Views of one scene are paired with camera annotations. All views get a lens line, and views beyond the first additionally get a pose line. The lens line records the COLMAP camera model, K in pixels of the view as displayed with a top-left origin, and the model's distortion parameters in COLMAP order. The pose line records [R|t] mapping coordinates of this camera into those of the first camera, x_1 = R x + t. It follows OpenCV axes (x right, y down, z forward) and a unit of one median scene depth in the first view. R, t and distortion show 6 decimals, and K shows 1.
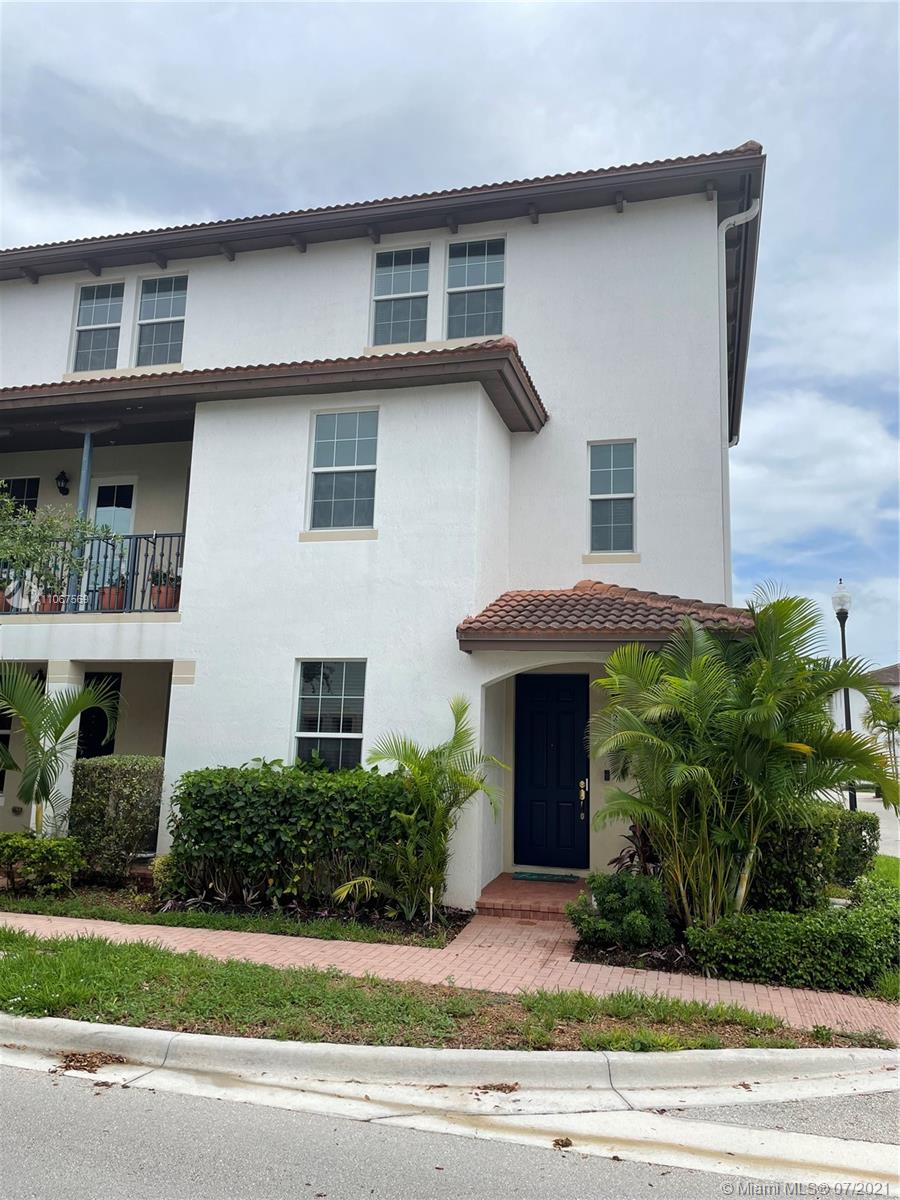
lens RADIAL K [[889.7, 0, 450.0], [0, 889.7, 600.0], [0, 0, 1]] dist [0.089759, -0.108719]
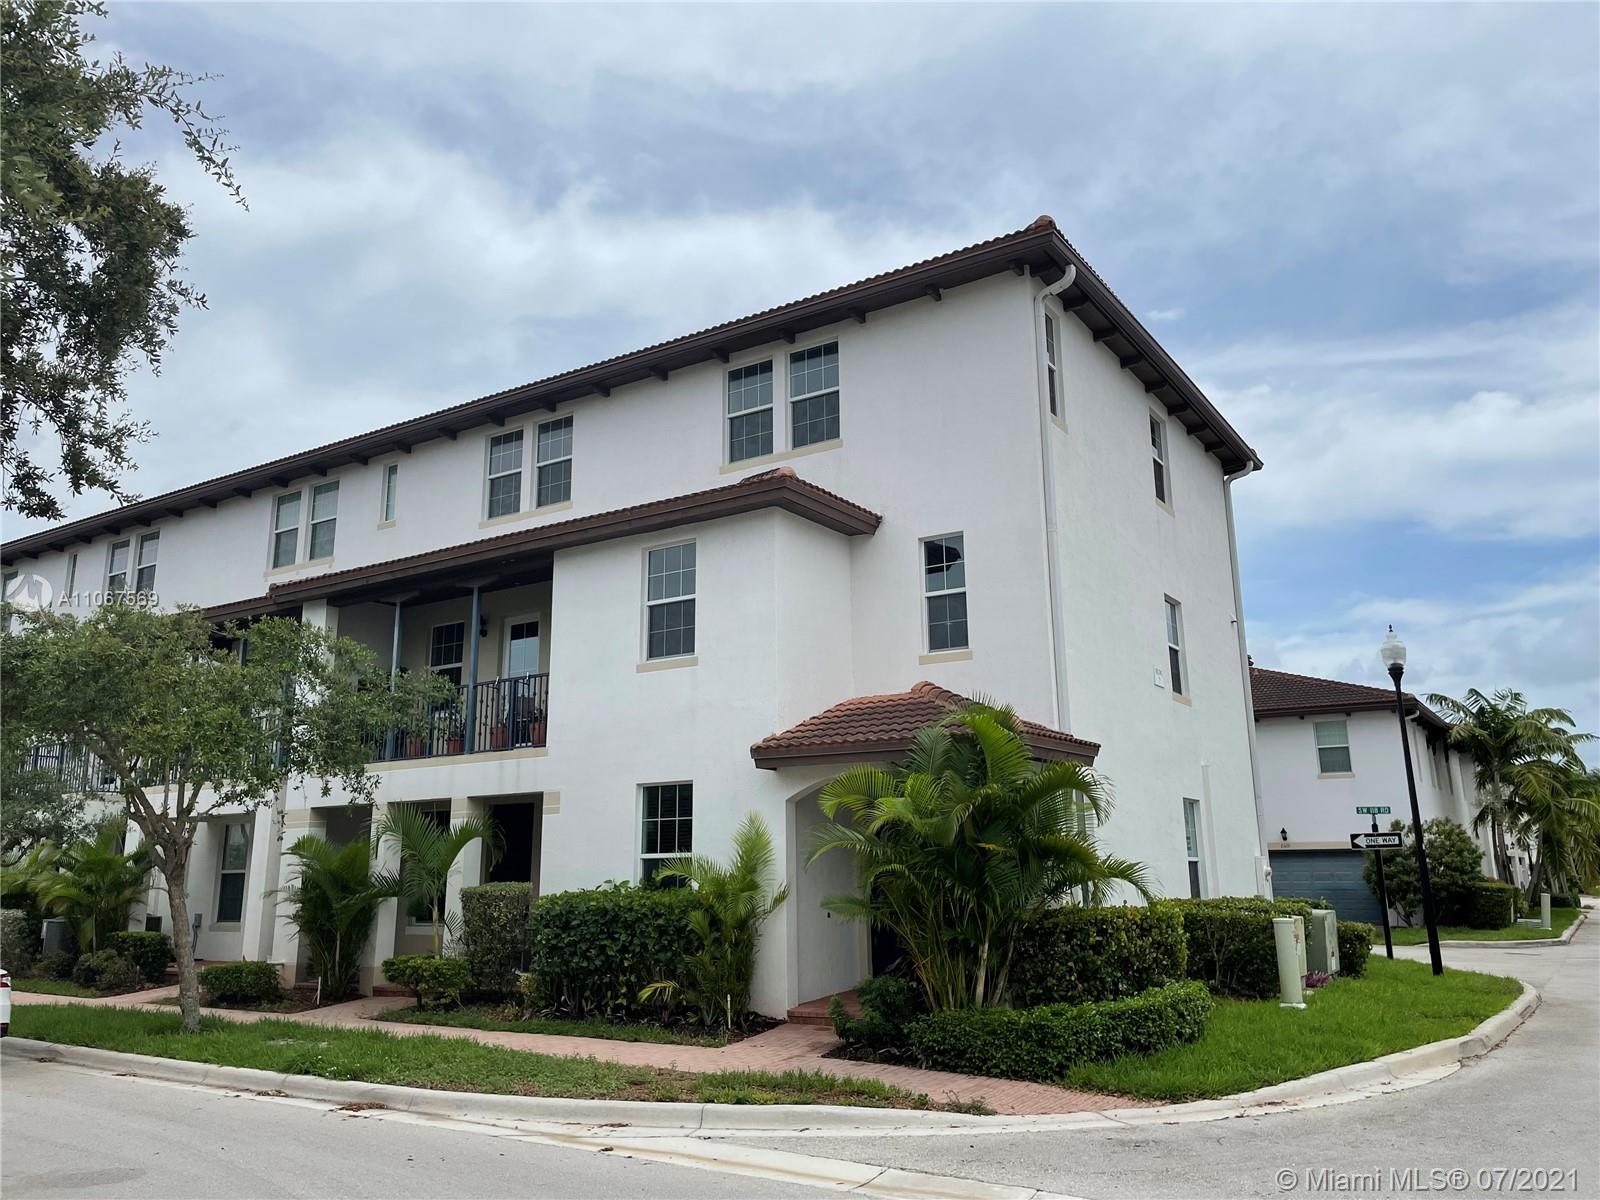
lens RADIAL K [[1186.3, 0, 800.0], [0, 1186.3, 600.0], [0, 0, 1]] dist [0.089759, -0.108719]
pose [[0.950589, -0.108514, -0.290870, 0.450237], [0.092207, 0.993330, -0.069239, -0.036673], [0.296443, 0.038998, 0.954254, -0.309144]]
